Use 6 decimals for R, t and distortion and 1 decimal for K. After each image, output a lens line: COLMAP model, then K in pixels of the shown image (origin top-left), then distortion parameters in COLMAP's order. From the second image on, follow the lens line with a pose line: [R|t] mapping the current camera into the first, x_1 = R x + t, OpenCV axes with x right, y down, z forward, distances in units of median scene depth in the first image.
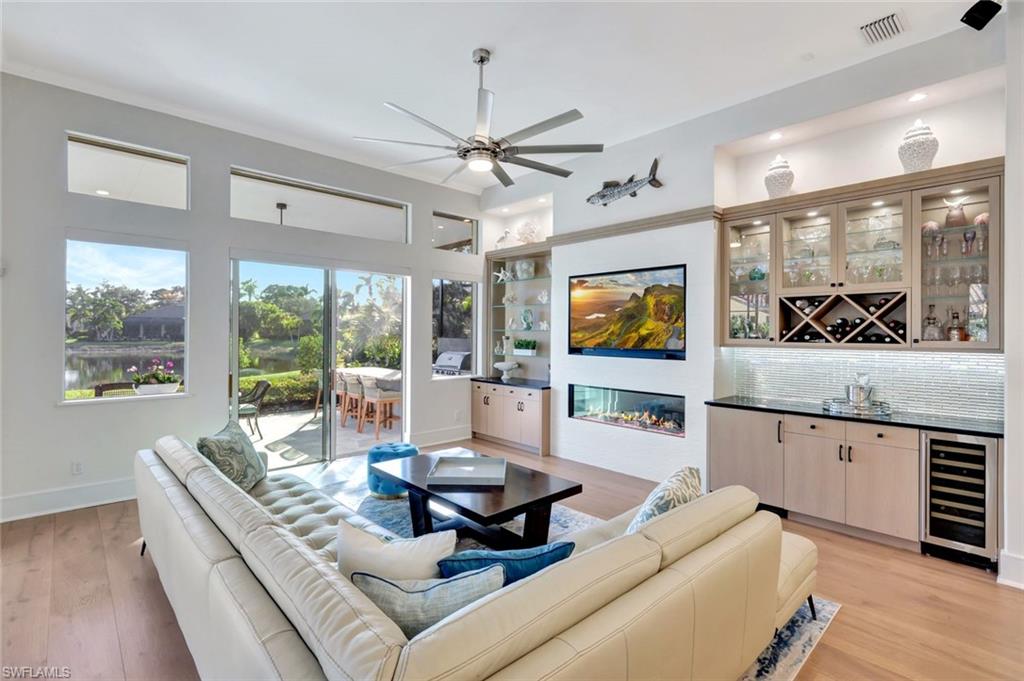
lens RADIAL K [[467.6, 0, 514.8], [0, 467.6, 331.3], [0, 0, 1]] dist [-0.002407, -0.000092]
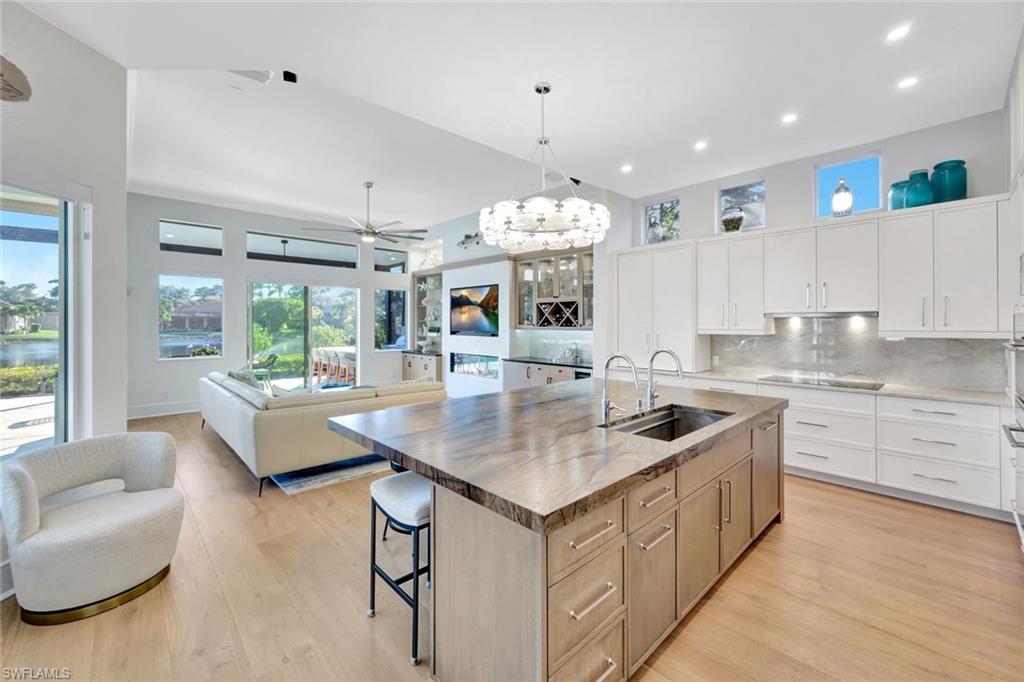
lens RADIAL K [[409.6, 0, 514.6], [0, 409.6, 323.4], [0, 0, 1]] dist [0.000017, 0.000001]
pose [[0.999984, -0.005376, 0.001519, 0.345202], [0.005369, 0.999977, 0.004148, 0.002522], [-0.001541, -0.004140, 0.999990, -0.479809]]
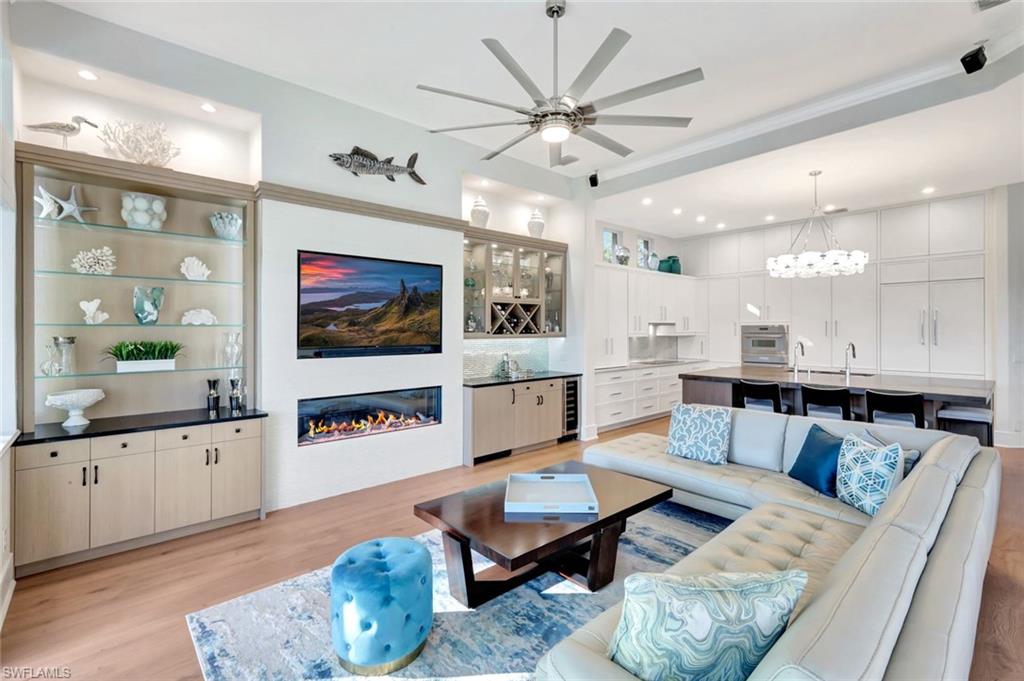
lens RADIAL K [[470.0, 0, 518.4], [0, 470.0, 333.3], [0, 0, 1]] dist [0.001404, 0.000207]
pose [[0.016884, -0.010163, 0.999806, -0.596114], [0.003014, 0.999944, 0.010114, 0.004224], [-0.999853, 0.002843, 0.016914, 0.650172]]
